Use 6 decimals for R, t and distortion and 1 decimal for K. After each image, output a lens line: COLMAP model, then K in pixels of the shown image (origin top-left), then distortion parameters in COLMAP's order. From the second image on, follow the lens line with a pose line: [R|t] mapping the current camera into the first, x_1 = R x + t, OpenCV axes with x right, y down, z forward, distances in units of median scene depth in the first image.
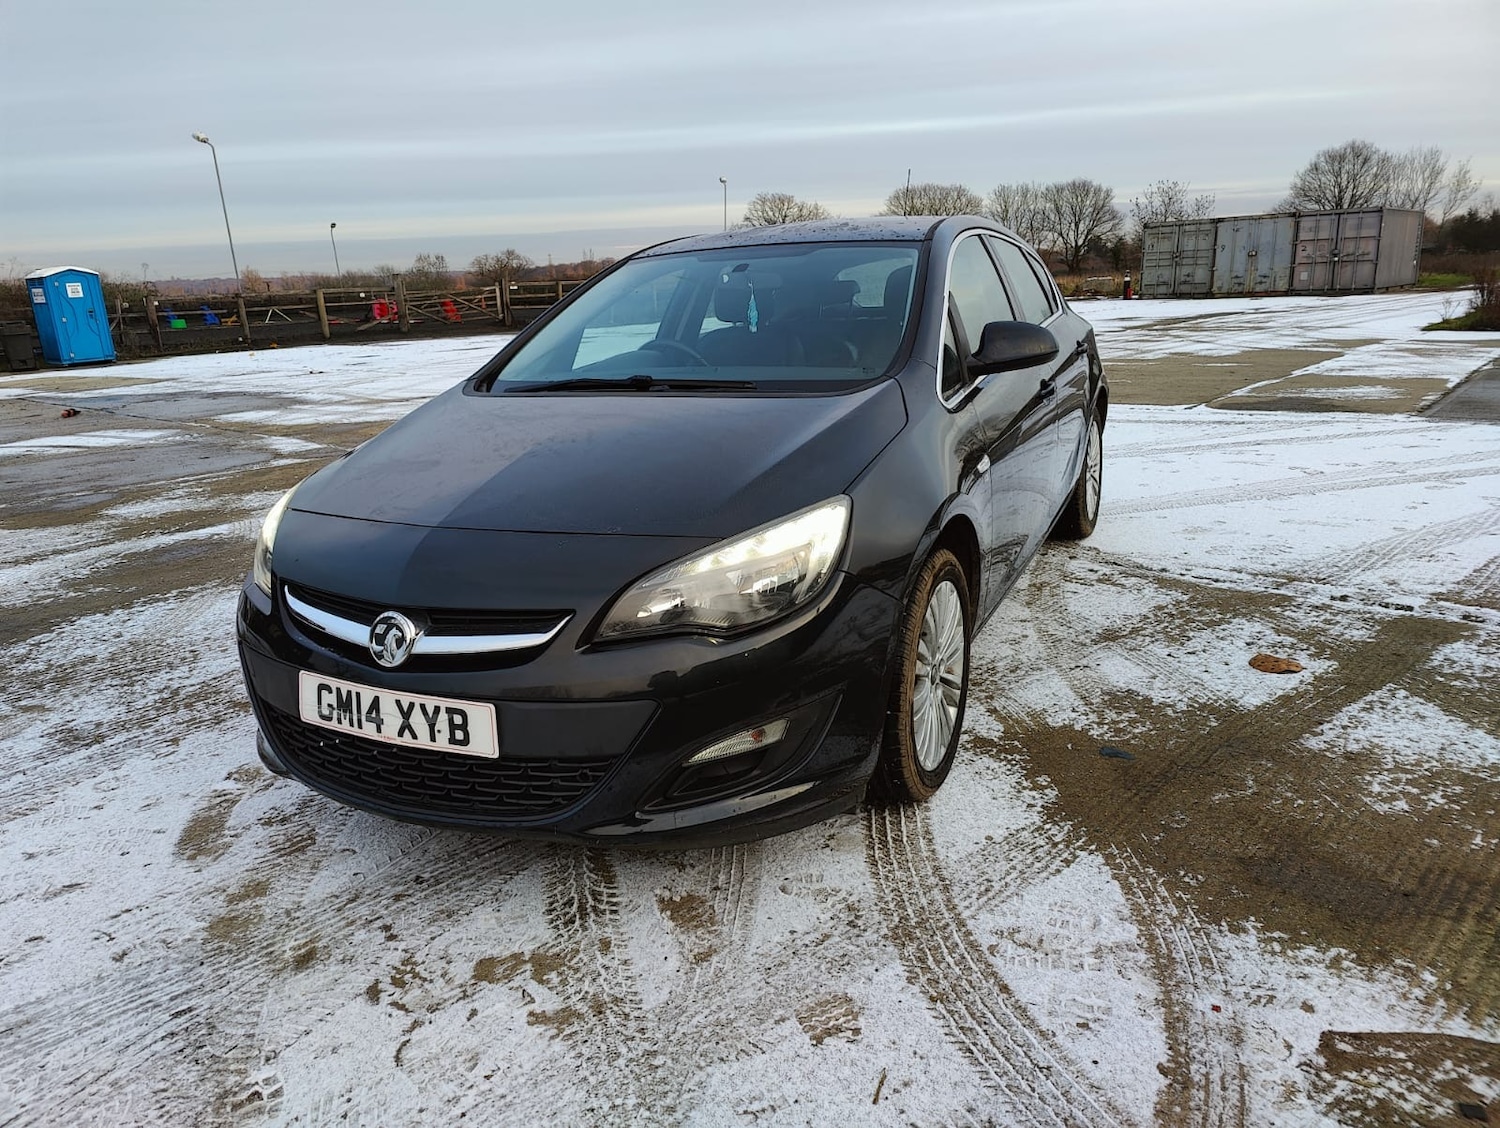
lens RADIAL K [[1043.2, 0, 737.2], [0, 1043.2, 535.5], [0, 0, 1]] dist [0.058568, -0.058829]
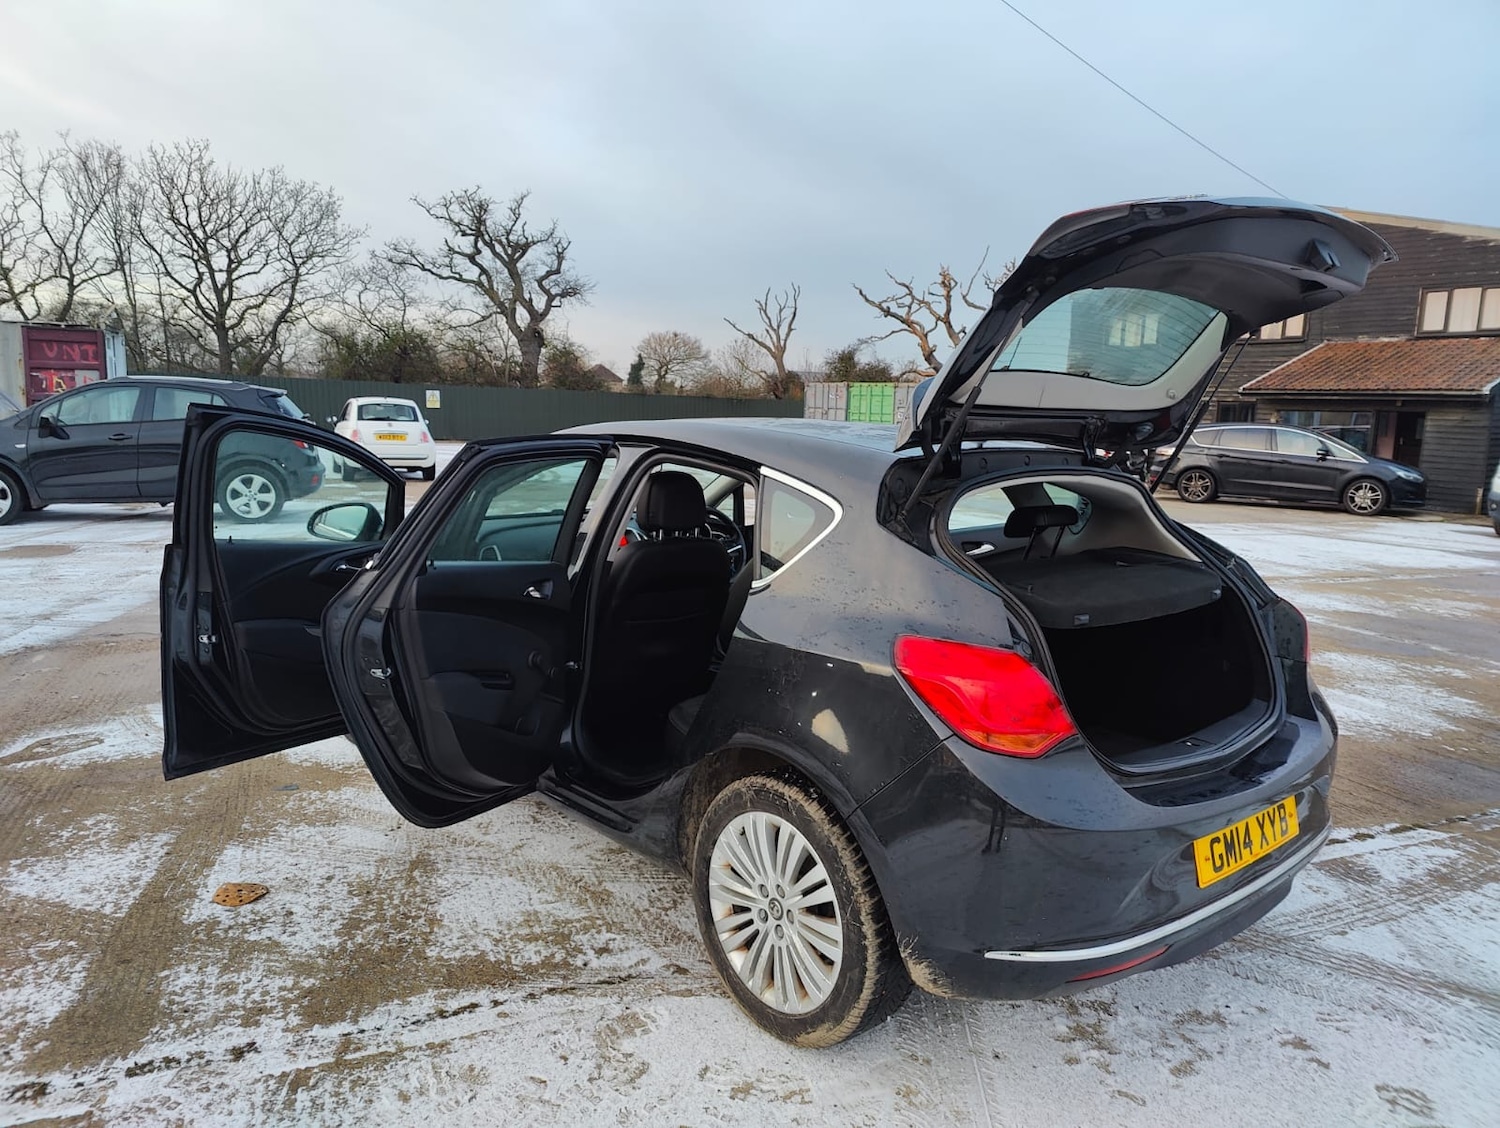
lens RADIAL K [[1035.3, 0, 740.7], [0, 1035.3, 559.9], [0, 0, 1]] dist [0.052549, -0.055729]
pose [[-0.401067, 0.163858, -0.901274, 1.299053], [-0.232316, 0.933513, 0.273100, -0.597121], [0.886101, 0.318912, -0.336335, 1.861676]]
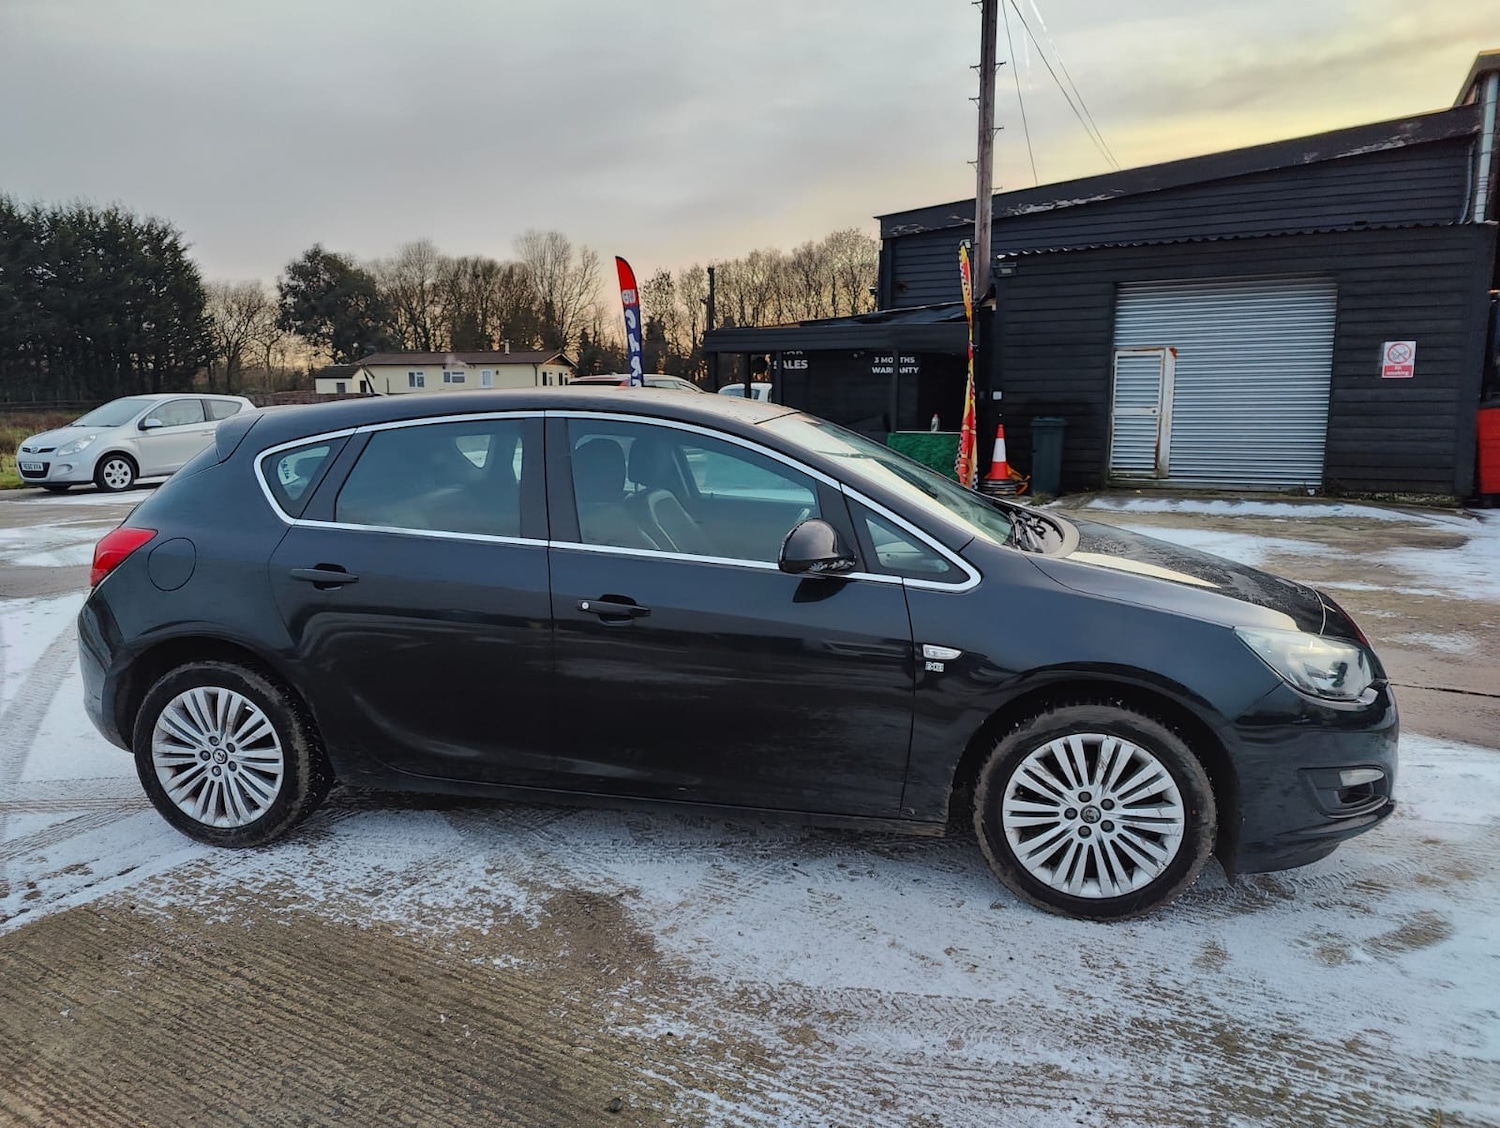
lens RADIAL K [[1076.7, 0, 731.8], [0, 1076.7, 566.5], [0, 0, 1]] dist [0.057409, -0.060277]
pose [[-0.243434, -0.112066, 0.963421, -1.229506], [0.250456, 0.952352, 0.174063, -0.403058], [-0.937023, 0.283668, -0.203767, 1.602895]]
